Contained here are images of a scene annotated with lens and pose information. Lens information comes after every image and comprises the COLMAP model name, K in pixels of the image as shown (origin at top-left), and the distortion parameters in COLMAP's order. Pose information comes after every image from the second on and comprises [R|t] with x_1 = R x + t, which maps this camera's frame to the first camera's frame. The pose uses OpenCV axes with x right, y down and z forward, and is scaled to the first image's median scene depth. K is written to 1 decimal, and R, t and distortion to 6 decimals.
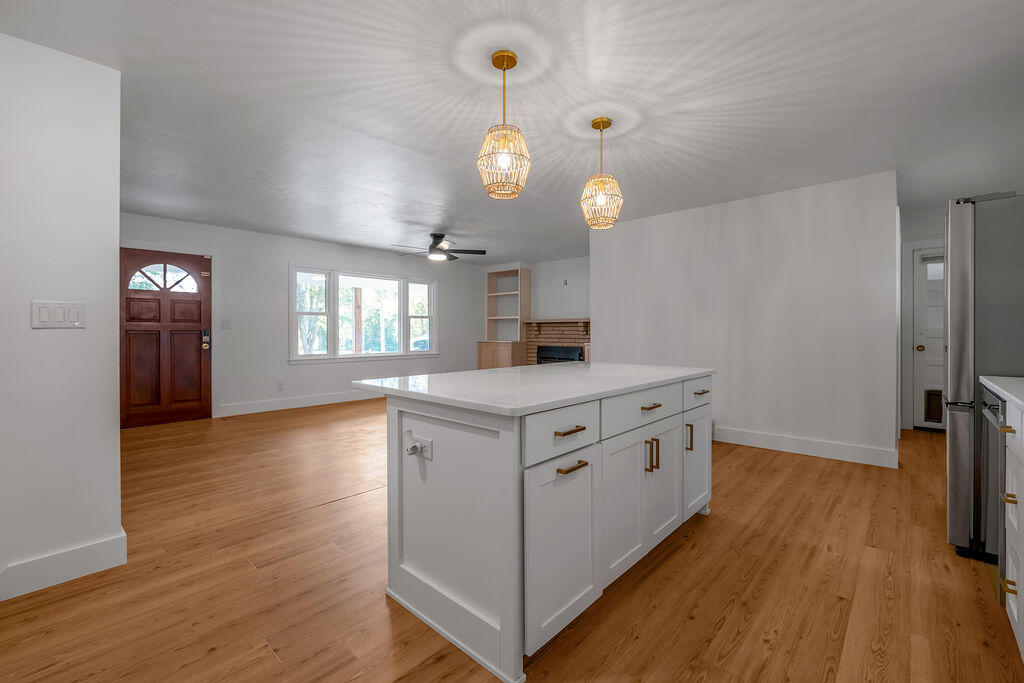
lens RADIAL K [[429.1, 0, 520.0], [0, 429.1, 333.8], [0, 0, 1]] dist [-0.004903, 0.000416]
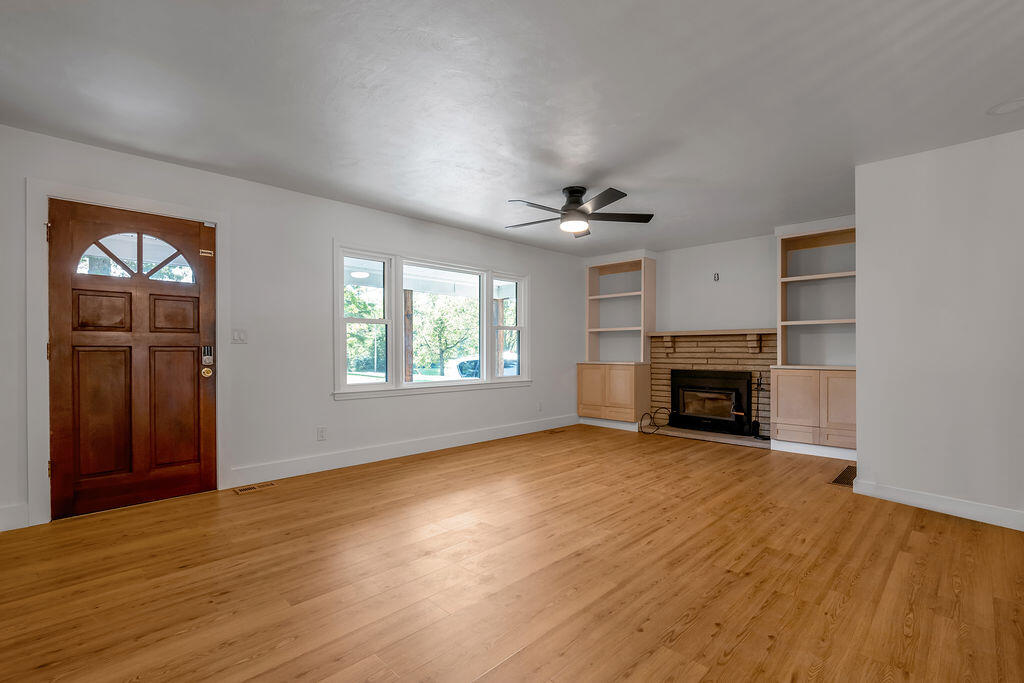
lens RADIAL K [[463.9, 0, 517.2], [0, 463.9, 354.2], [0, 0, 1]] dist [-0.005265, -0.001168]
pose [[0.999018, -0.000381, -0.044300, -0.271240], [0.000491, 0.999997, 0.002469, 0.002572], [0.044299, -0.002488, 0.999015, 0.371422]]
